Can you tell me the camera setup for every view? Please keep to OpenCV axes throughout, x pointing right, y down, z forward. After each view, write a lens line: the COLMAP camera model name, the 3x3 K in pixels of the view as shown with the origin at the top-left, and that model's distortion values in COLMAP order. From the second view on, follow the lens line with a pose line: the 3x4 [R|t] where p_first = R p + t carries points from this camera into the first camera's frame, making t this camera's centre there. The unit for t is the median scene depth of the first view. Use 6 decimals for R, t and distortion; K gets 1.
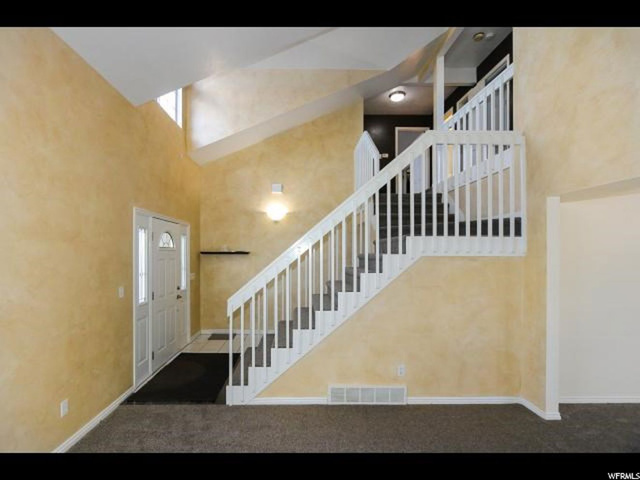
lens RADIAL K [[302.8, 0, 302.0], [0, 302.8, 255.6], [0, 0, 1]] dist [-0.000413, -0.000065]
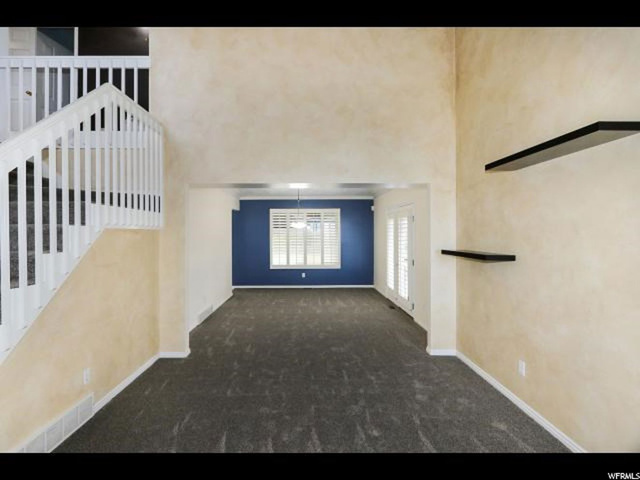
lens RADIAL K [[324.8, 0, 304.1], [0, 324.8, 233.5], [0, 0, 1]] dist [0.000217, -0.000089]
pose [[0.001869, -0.003645, 0.999992, -0.505190], [0.003898, 0.999986, 0.003638, 0.014324], [-0.999991, 0.003891, 0.001884, 0.446445]]
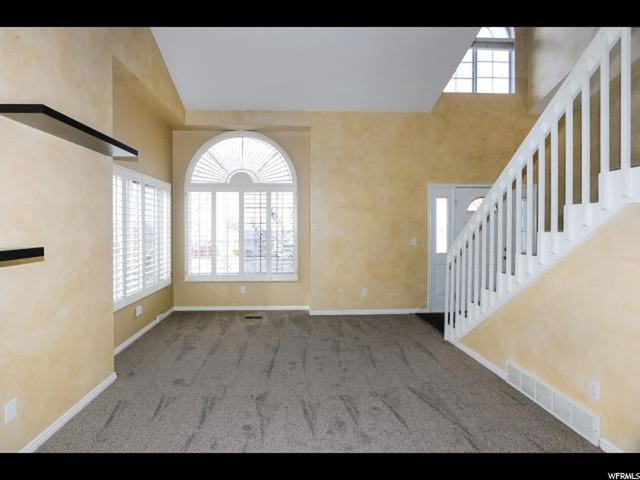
lens RADIAL K [[307.1, 0, 301.3], [0, 307.1, 226.0], [0, 0, 1]] dist [0.000471, 0.000227]
pose [[0.045546, 0.002378, -0.998959, 0.947134], [-0.000323, 0.999997, 0.002366, 0.038626], [0.998962, 0.000215, 0.045547, 0.366048]]
